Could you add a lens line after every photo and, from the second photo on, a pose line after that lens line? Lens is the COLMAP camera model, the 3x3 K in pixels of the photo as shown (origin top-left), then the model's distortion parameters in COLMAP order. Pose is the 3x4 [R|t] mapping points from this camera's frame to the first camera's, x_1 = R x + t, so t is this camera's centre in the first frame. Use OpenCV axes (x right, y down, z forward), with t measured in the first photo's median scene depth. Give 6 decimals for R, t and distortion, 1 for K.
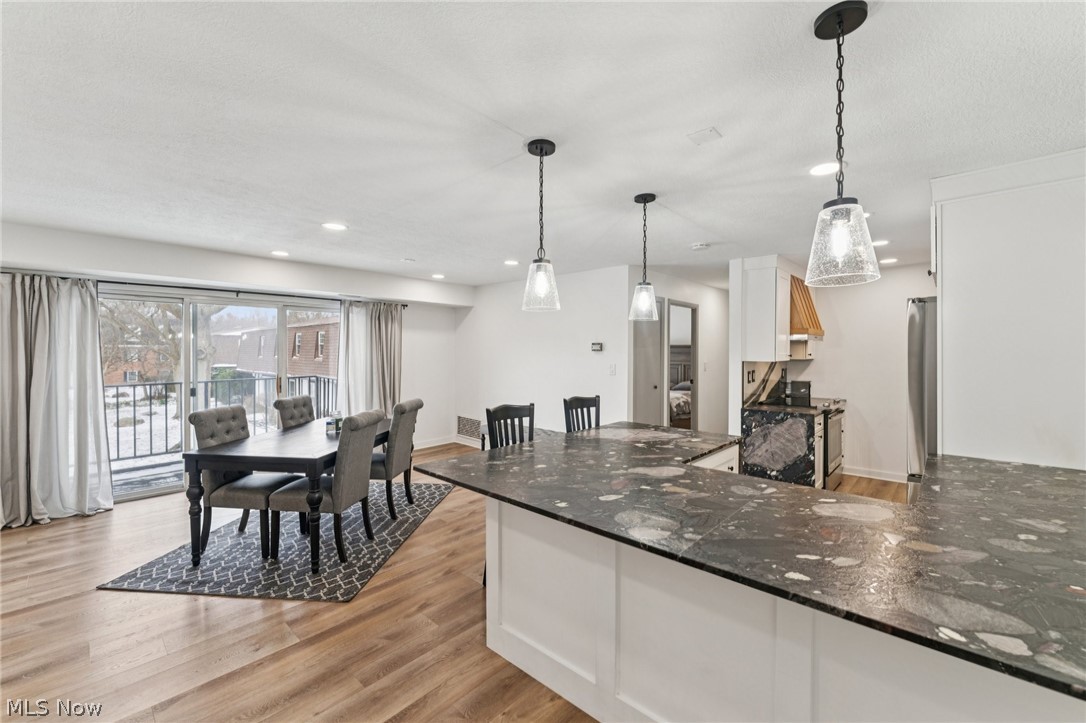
lens RADIAL K [[439.8, 0, 542.0], [0, 439.8, 351.4], [0, 0, 1]] dist [-0.002509, 0.000233]
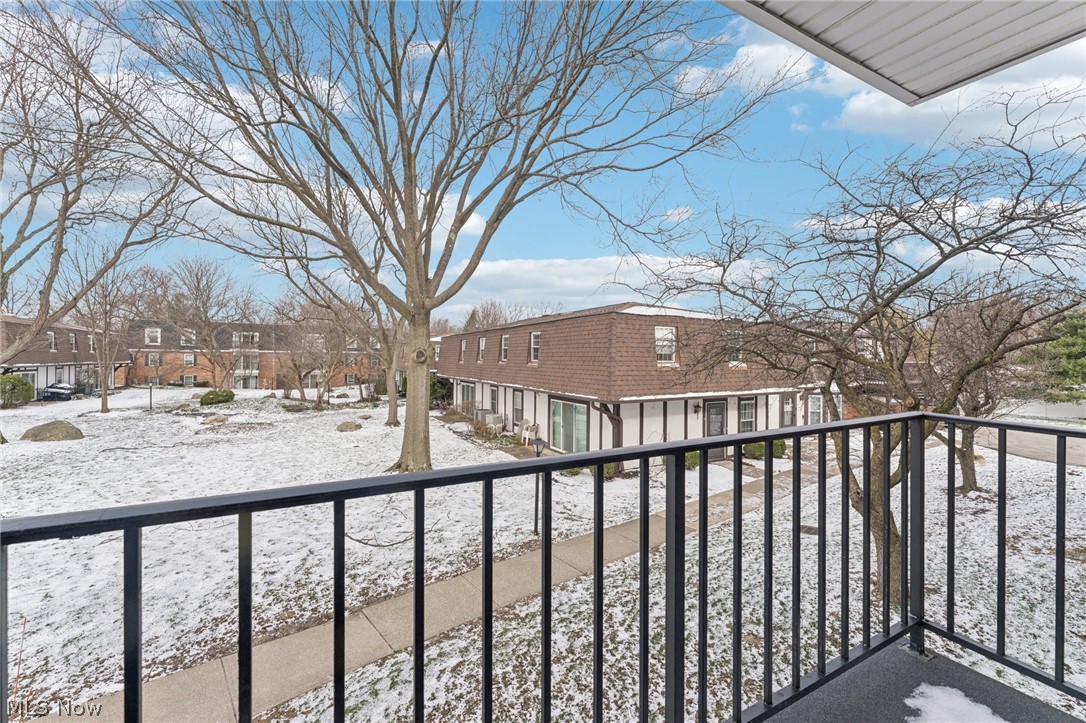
lens RADIAL K [[439.8, 0, 541.5], [0, 439.8, 358.9], [0, 0, 1]] dist [-0.002509, 0.000233]
pose [[0.942690, 0.007804, -0.333579, -1.166288], [-0.008956, 0.999958, -0.001918, 0.042990], [0.333550, 0.004796, 0.942720, 1.202209]]
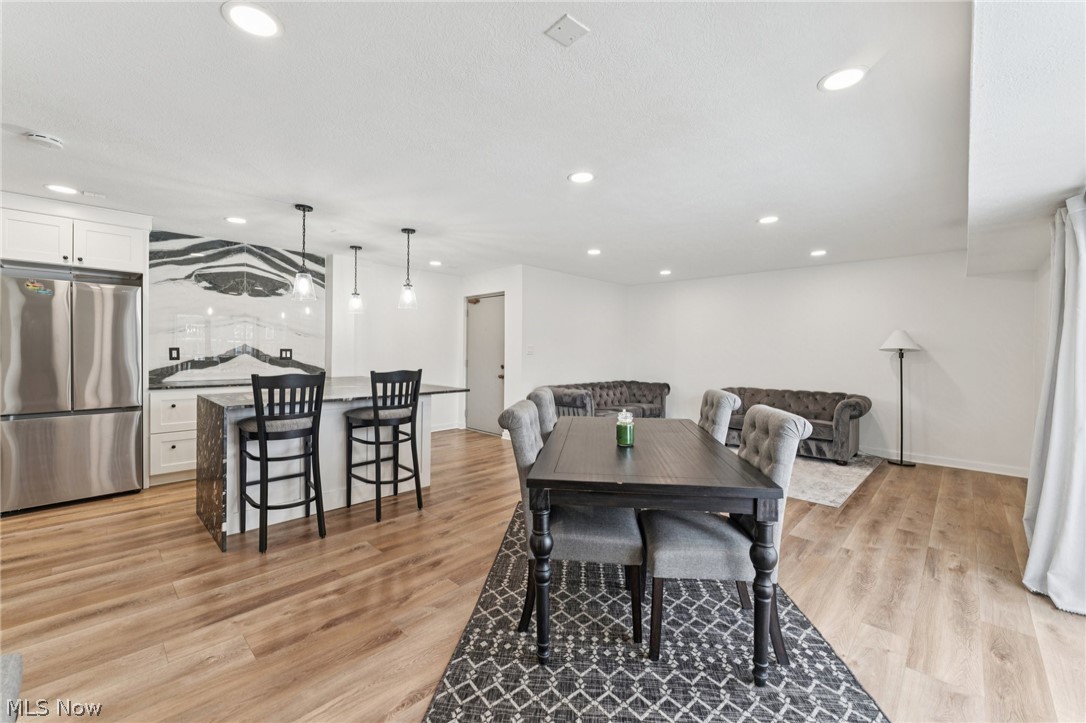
lens RADIAL K [[439.8, 0, 539.6], [0, 439.8, 352.7], [0, 0, 1]] dist [-0.002509, 0.000233]
pose [[-0.999640, -0.013372, 0.023263, -0.350298], [-0.013147, 0.999866, 0.009784, 0.044813], [-0.023391, 0.009475, -0.999681, 1.594376]]
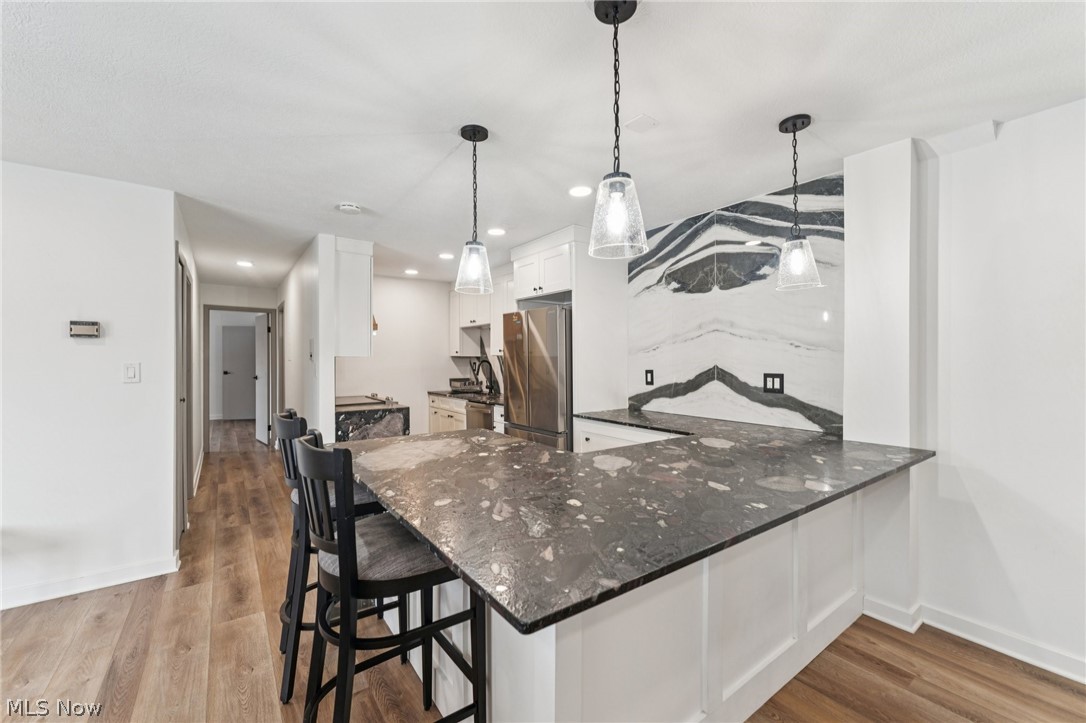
lens RADIAL K [[439.8, 0, 540.9], [0, 439.8, 362.4], [0, 0, 1]] dist [-0.002509, 0.000233]
pose [[0.198476, -0.007389, 0.980078, -0.341525], [0.001503, 0.999973, 0.007235, 0.032056], [-0.980105, 0.000037, 0.198481, 0.509865]]
